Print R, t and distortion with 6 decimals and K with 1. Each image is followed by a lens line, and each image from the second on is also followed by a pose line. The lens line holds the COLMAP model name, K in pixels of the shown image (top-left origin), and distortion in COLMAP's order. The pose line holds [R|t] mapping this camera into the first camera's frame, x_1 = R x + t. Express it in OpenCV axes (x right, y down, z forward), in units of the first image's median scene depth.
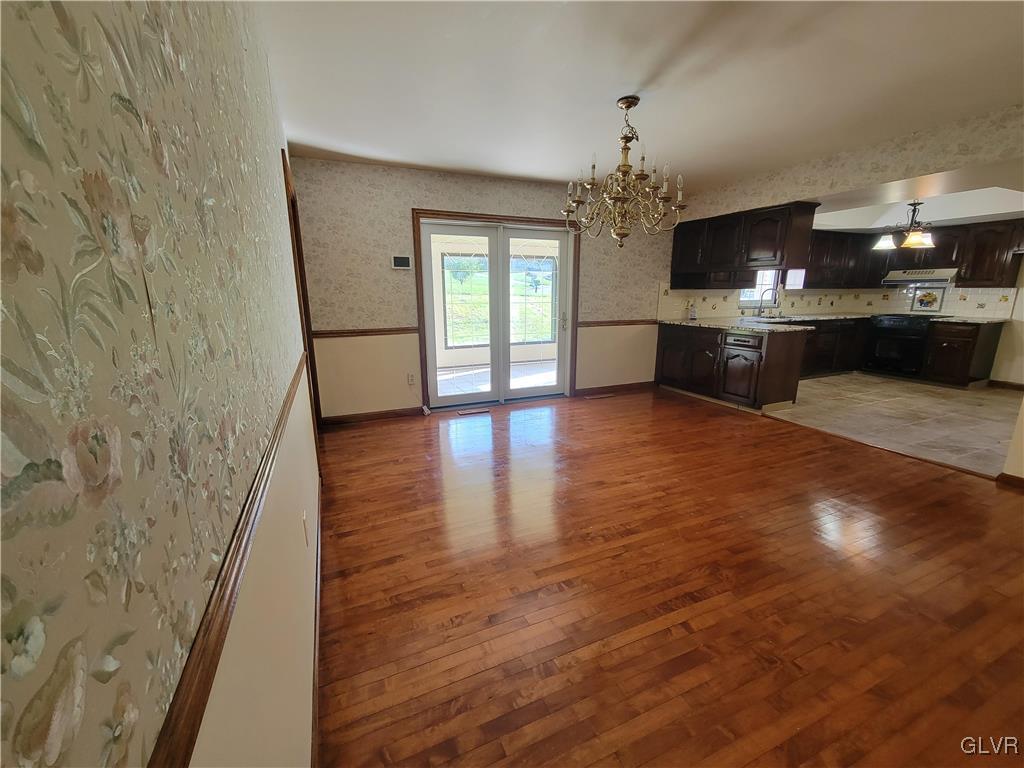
lens RADIAL K [[416.8, 0, 508.3], [0, 416.8, 390.2], [0, 0, 1]] dist [-0.002261, -0.000170]
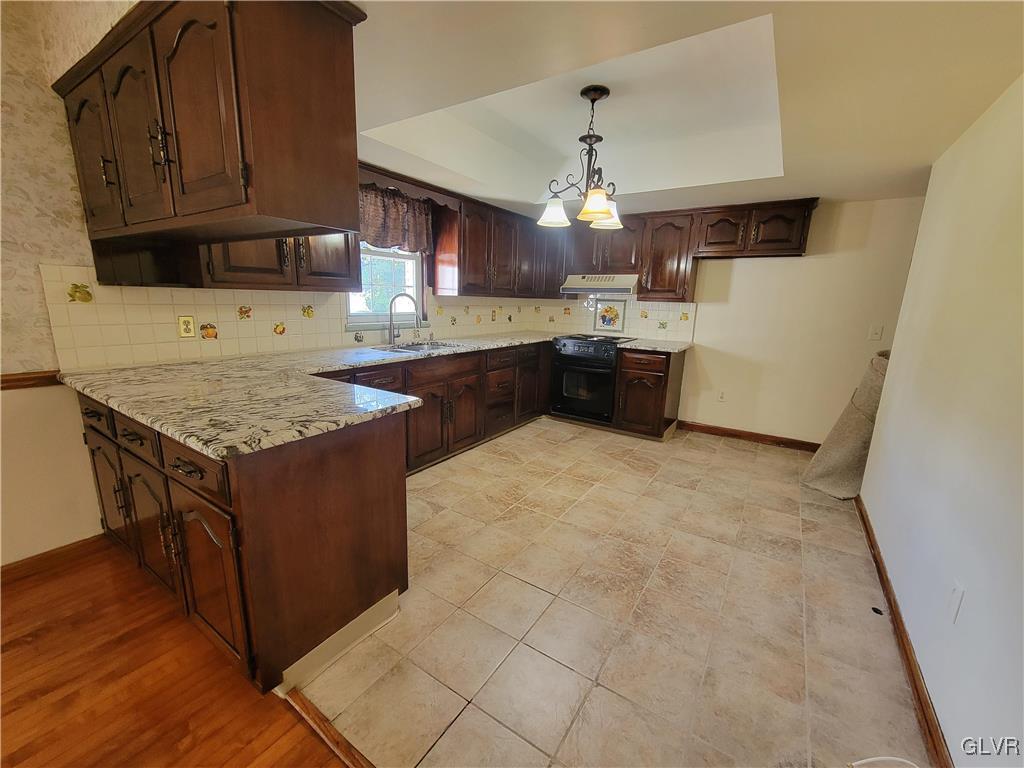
lens RADIAL K [[416.8, 0, 505.2], [0, 416.8, 384.7], [0, 0, 1]] dist [-0.002261, -0.000170]
pose [[0.840879, -0.080548, 0.535197, 0.645278], [0.091895, 0.995754, 0.005480, -0.169749], [-0.533365, 0.044574, 0.844710, 0.694421]]
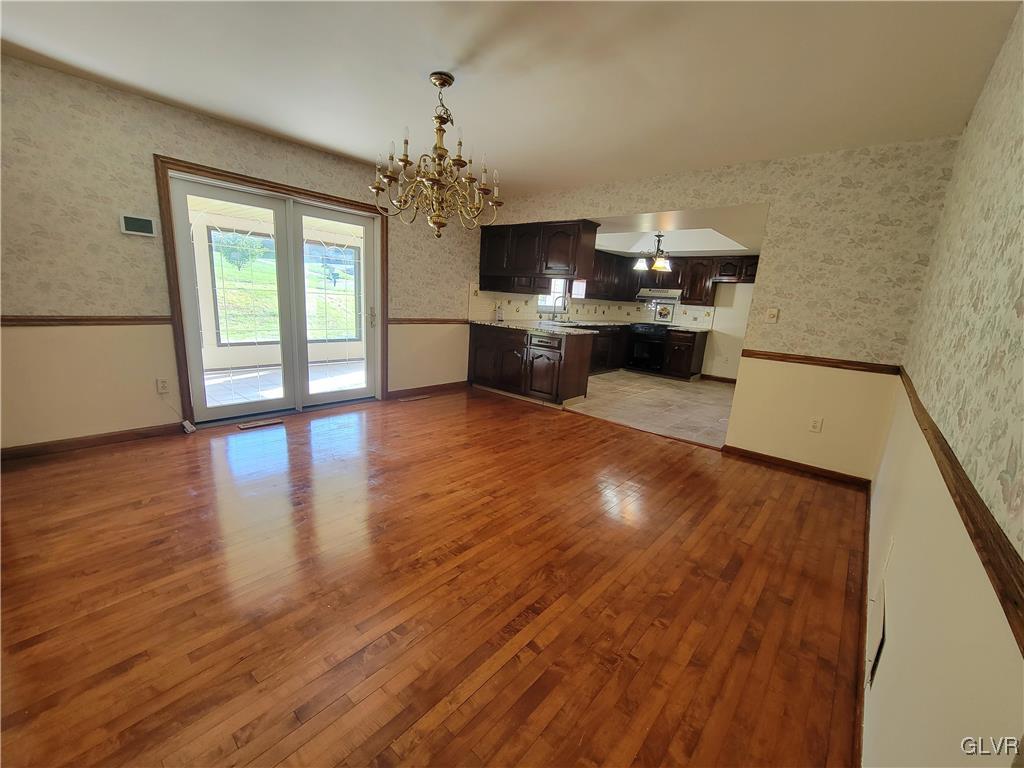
lens RADIAL K [[416.8, 0, 506.9], [0, 416.8, 390.7], [0, 0, 1]] dist [-0.002261, -0.000170]
pose [[0.899396, -0.033893, 0.435819, -0.004525], [0.033088, 0.999408, 0.009438, -0.005800], [-0.435881, 0.005932, 0.899985, 0.073447]]
